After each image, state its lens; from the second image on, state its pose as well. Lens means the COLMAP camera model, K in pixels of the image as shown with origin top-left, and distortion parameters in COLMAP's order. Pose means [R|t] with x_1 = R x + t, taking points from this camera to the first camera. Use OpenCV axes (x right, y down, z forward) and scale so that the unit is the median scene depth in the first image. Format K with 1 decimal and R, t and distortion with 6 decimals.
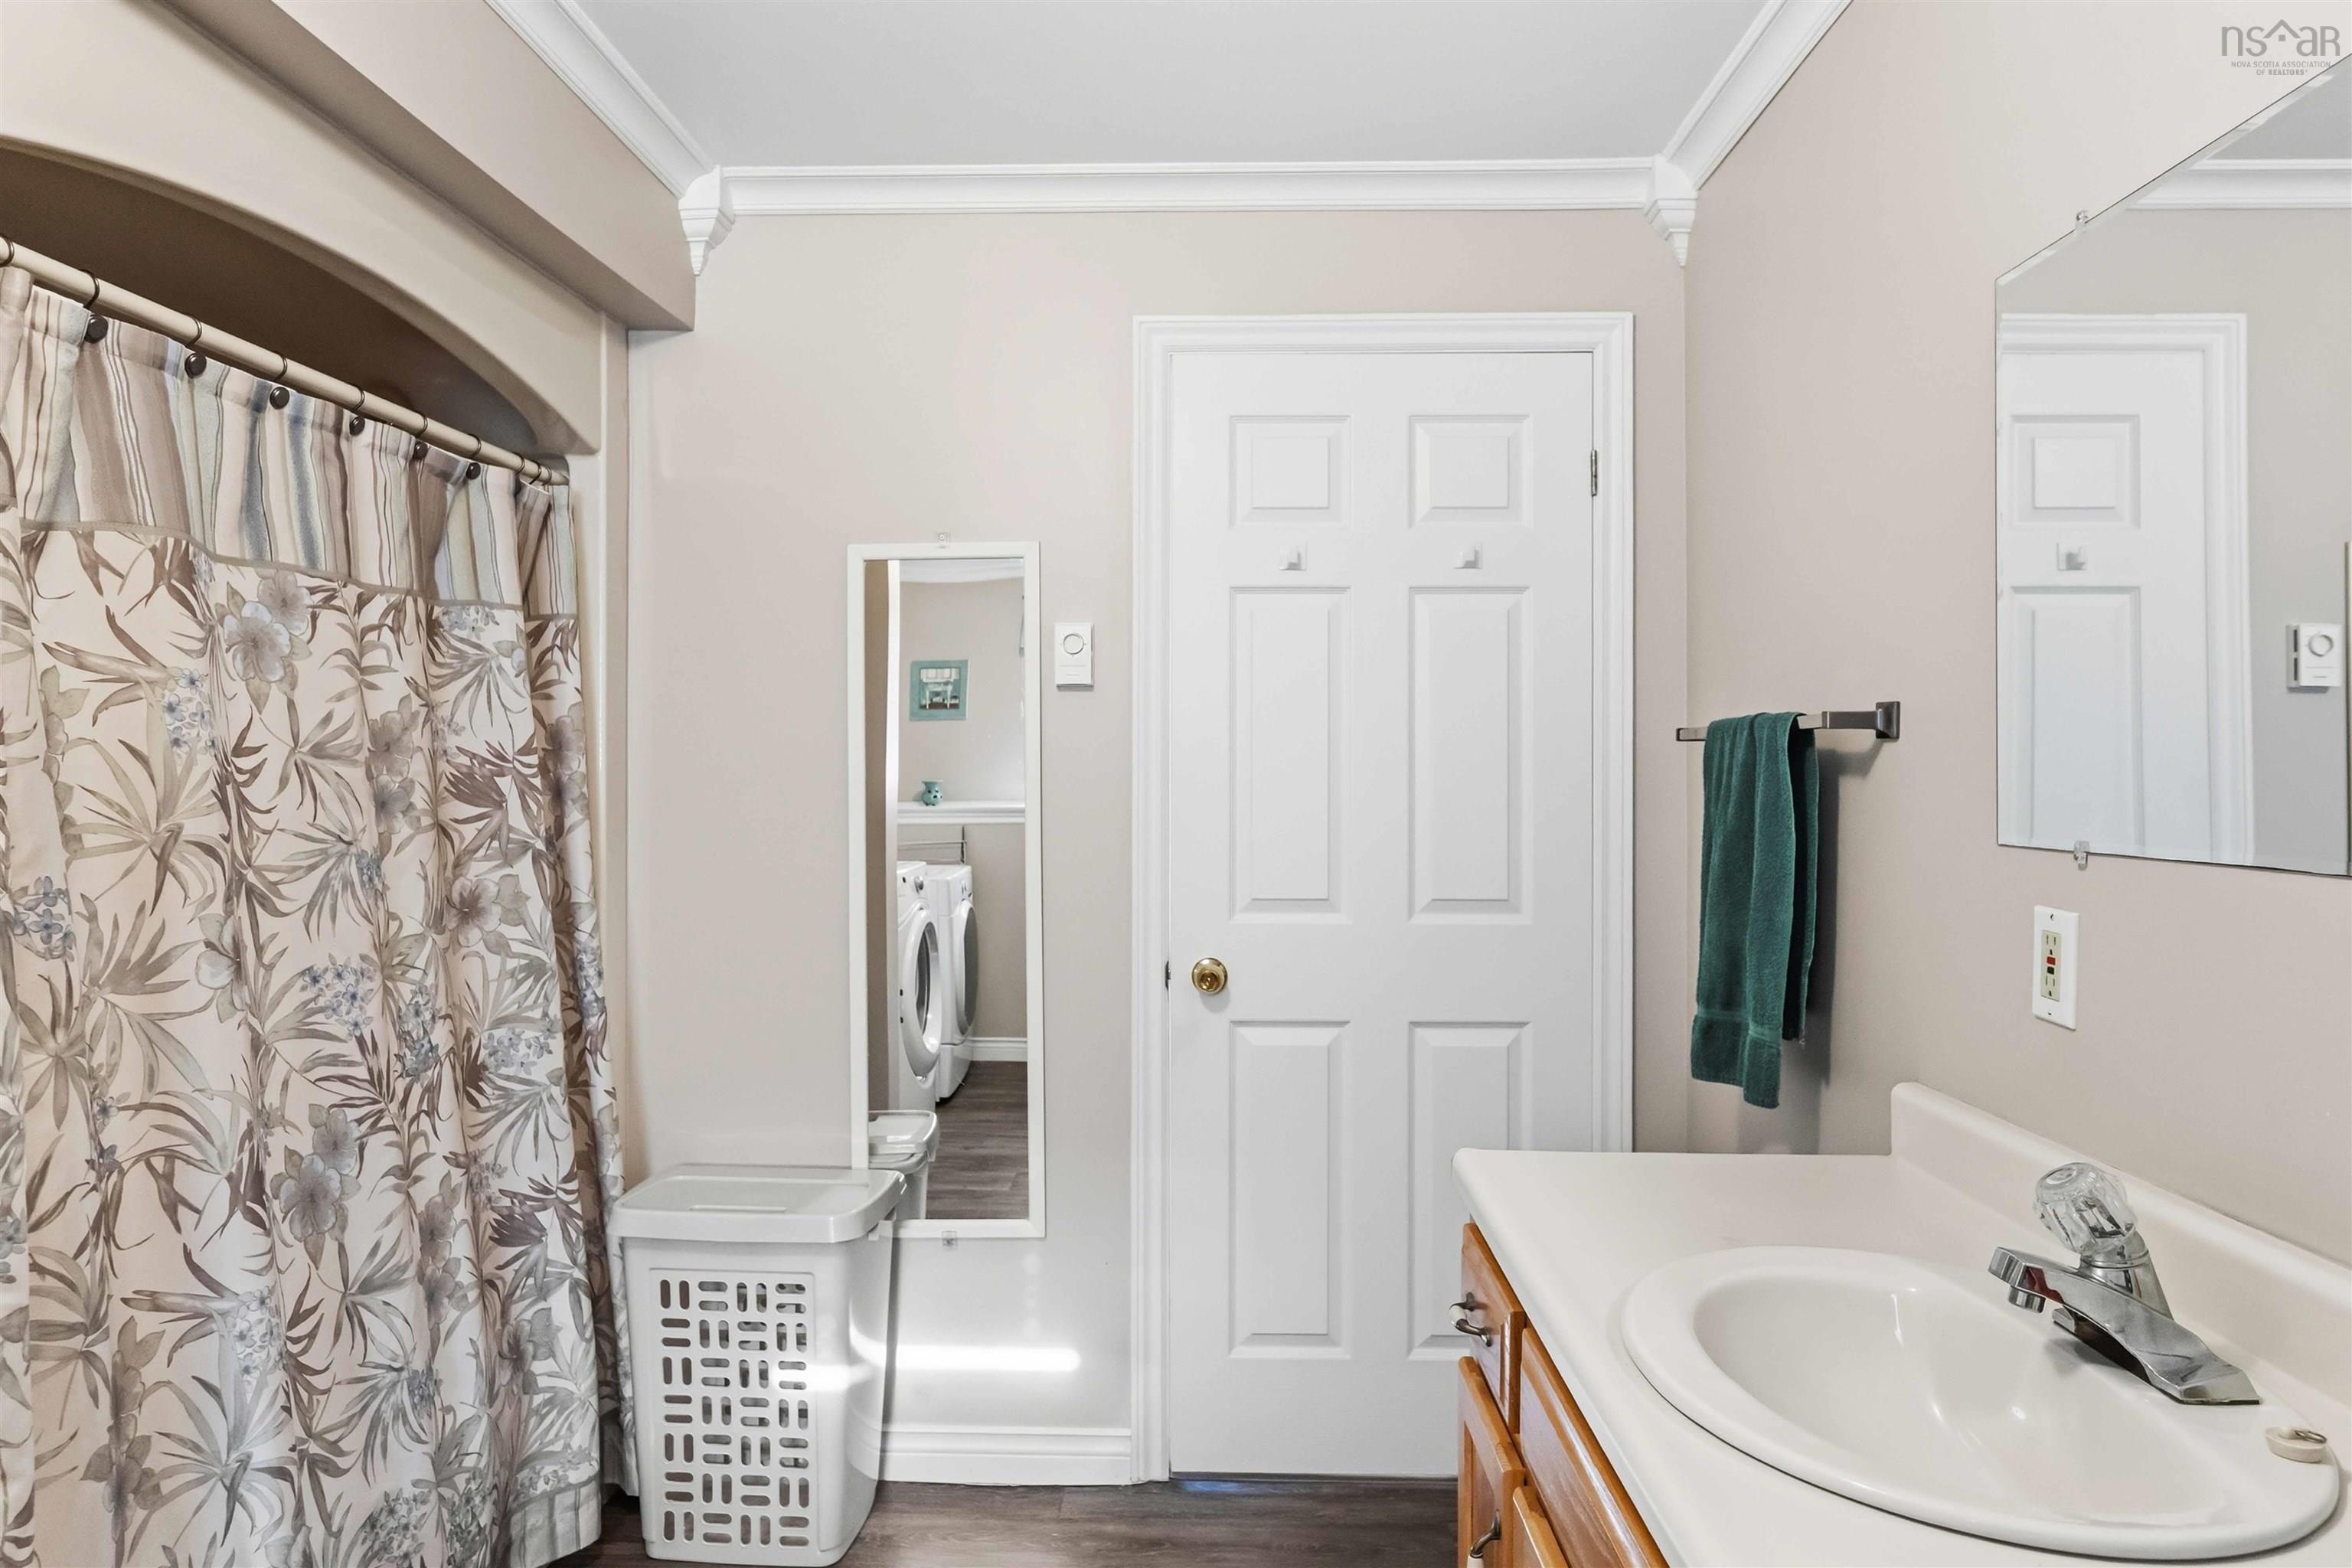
lens RADIAL K [[1704.6, 0, 1176.0], [0, 1704.6, 784.0], [0, 0, 1]] dist [0.003318, 0.000163]
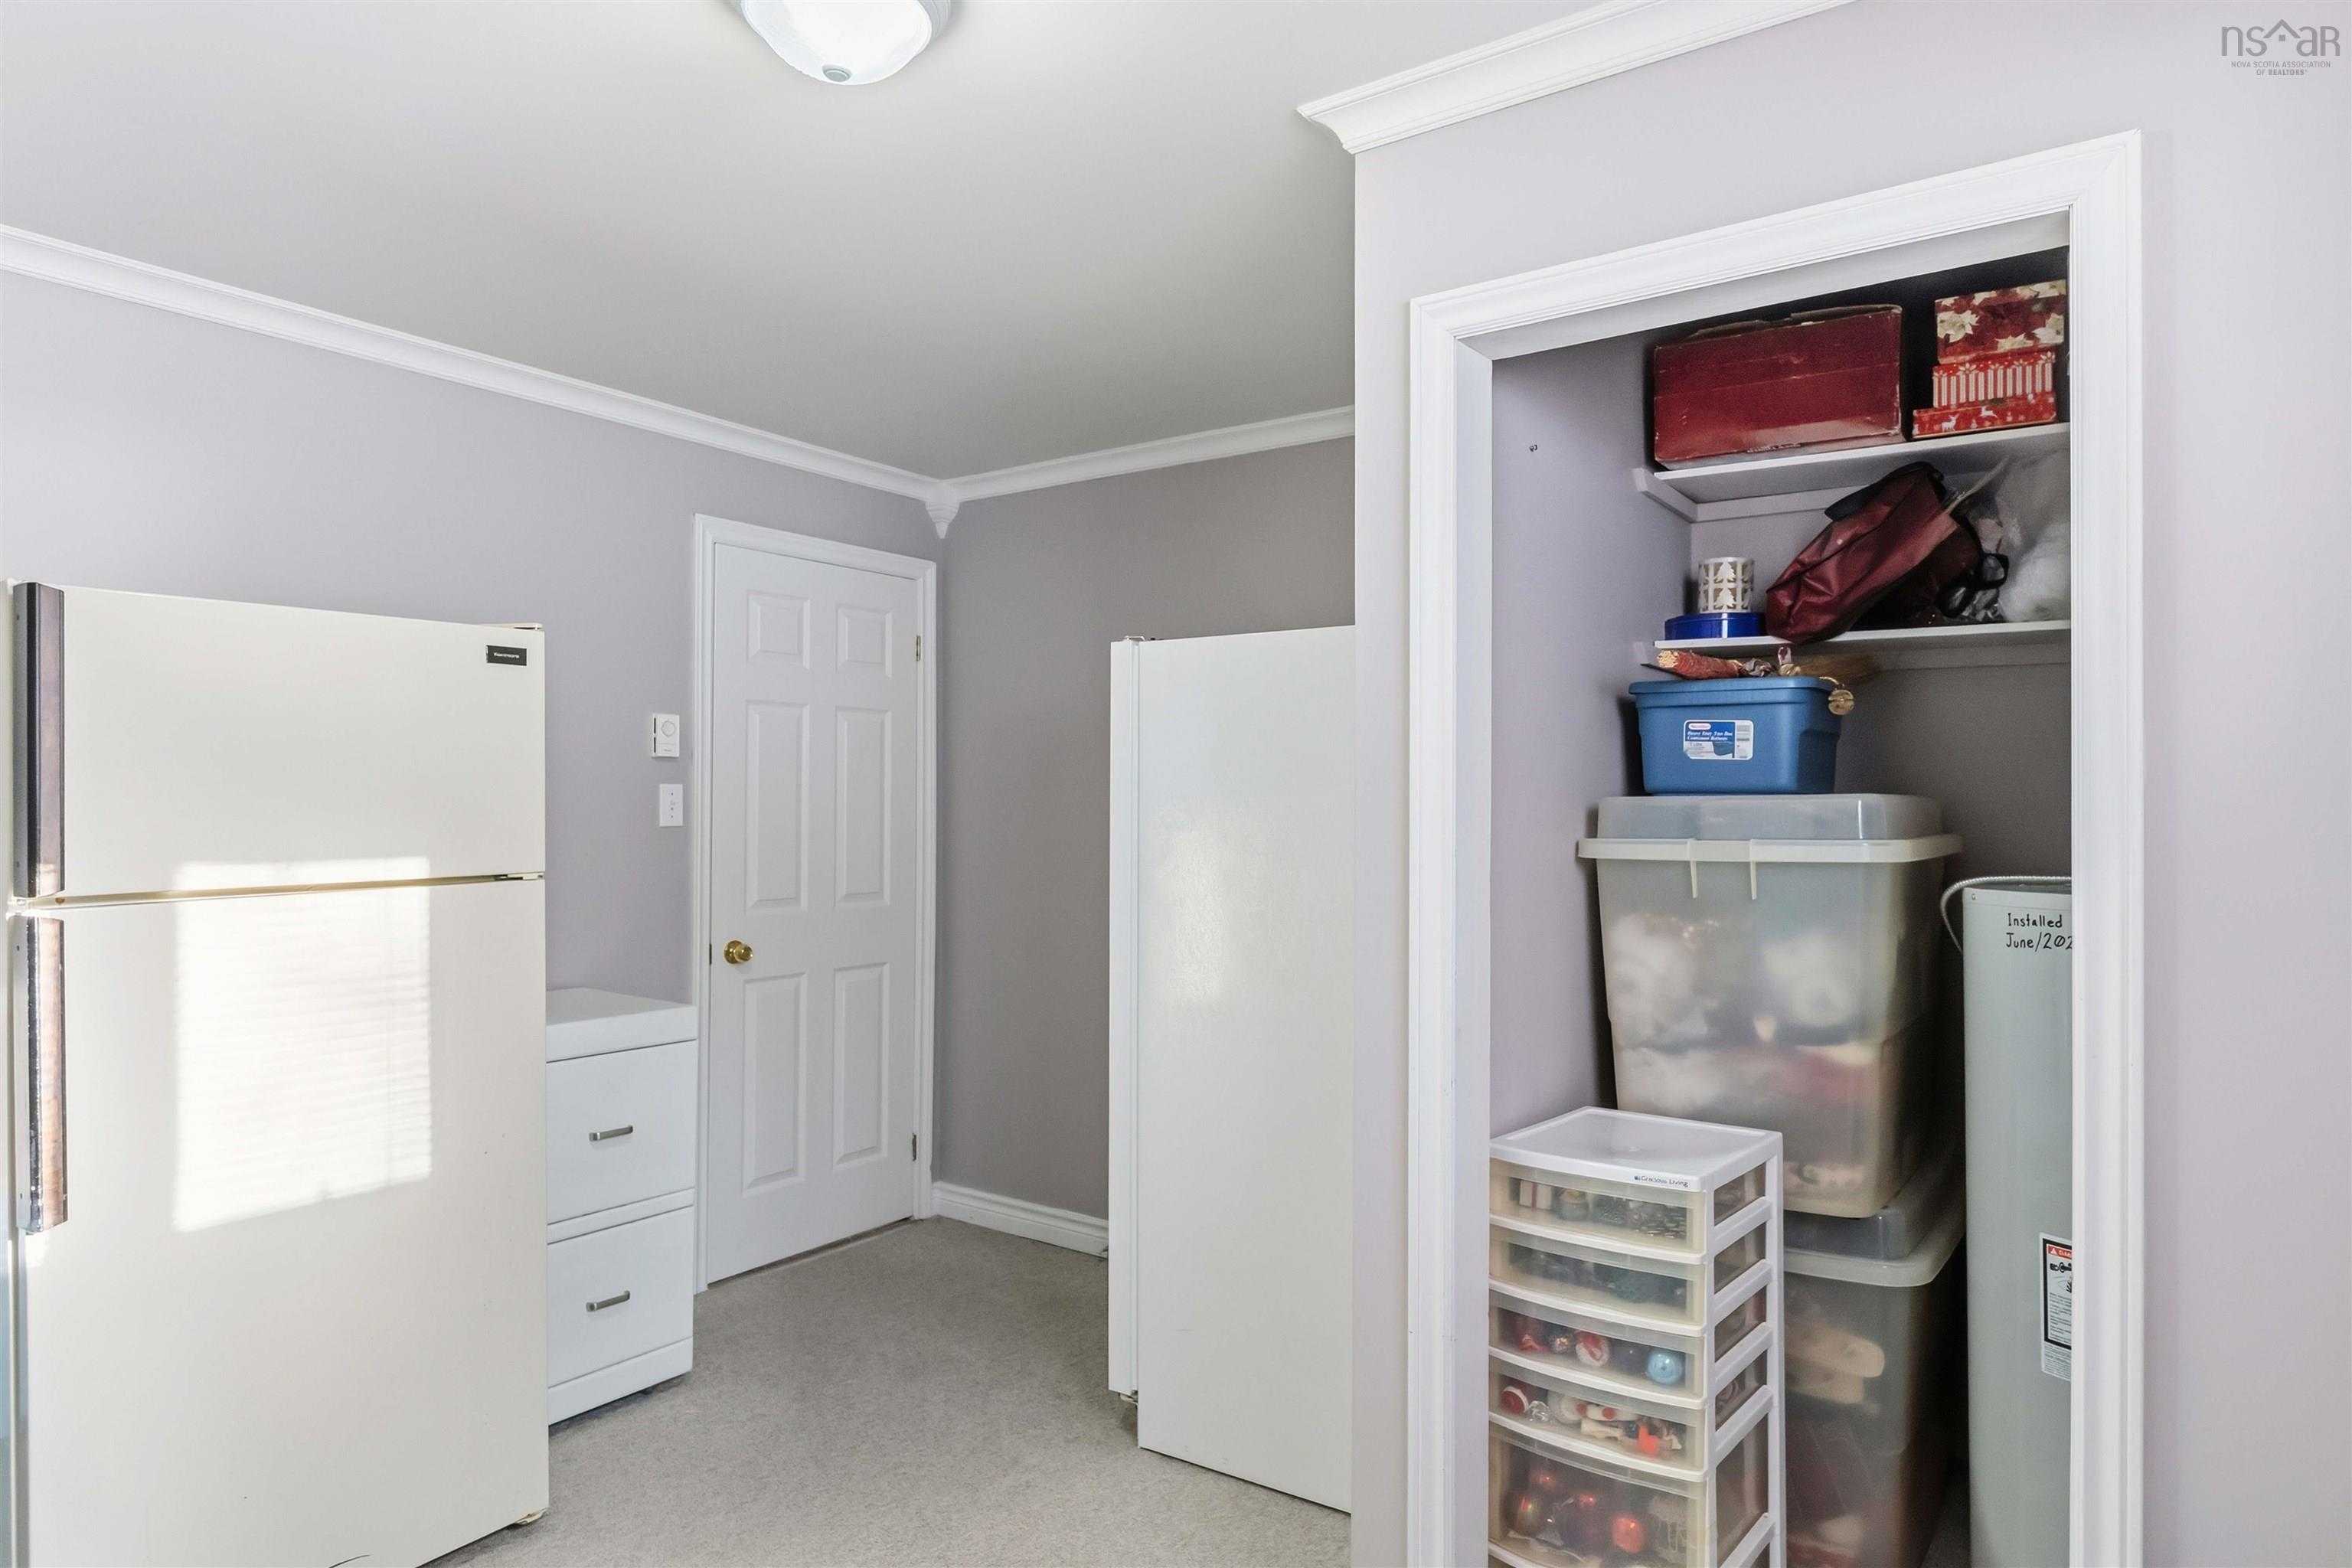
lens RADIAL K [[1369.2, 0, 1176.0], [0, 1369.2, 784.0], [0, 0, 1]] dist [-0.000674, -0.000065]
pose [[0.551135, 0.017843, 0.834225, -0.787318], [0.007386, 0.999628, -0.026260, -0.002377], [-0.834384, 0.020635, 0.550798, -0.012996]]
